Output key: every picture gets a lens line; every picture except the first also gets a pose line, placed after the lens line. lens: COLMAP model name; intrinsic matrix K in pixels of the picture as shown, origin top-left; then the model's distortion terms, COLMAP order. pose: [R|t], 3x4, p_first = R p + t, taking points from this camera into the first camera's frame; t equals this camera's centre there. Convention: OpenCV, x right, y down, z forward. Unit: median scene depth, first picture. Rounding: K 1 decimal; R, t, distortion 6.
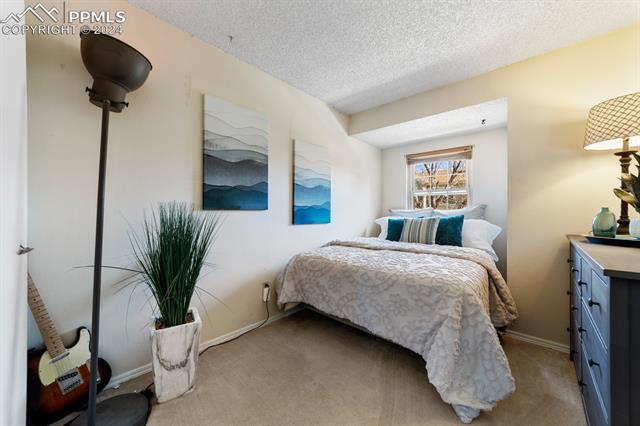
lens RADIAL K [[249.6, 0, 321.1], [0, 249.6, 211.6], [0, 0, 1]] dist [-0.010771, 0.002774]
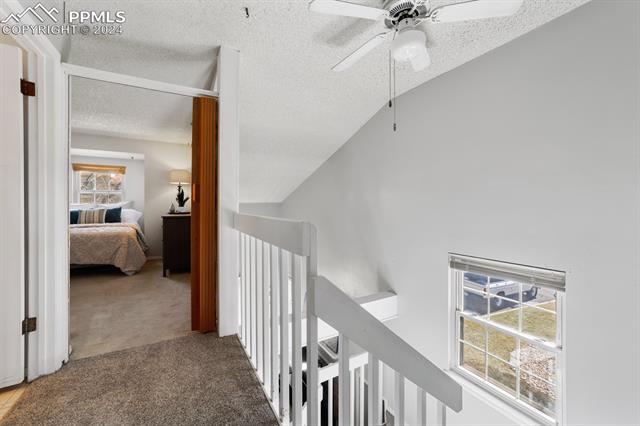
lens RADIAL K [[249.6, 0, 326.3], [0, 249.6, 202.2], [0, 0, 1]] dist [-0.010771, 0.002774]
pose [[0.296395, -0.003025, 0.955061, -0.759472], [0.000860, 0.999995, 0.002900, -0.023960], [-0.955065, -0.000038, 0.296396, -1.034782]]
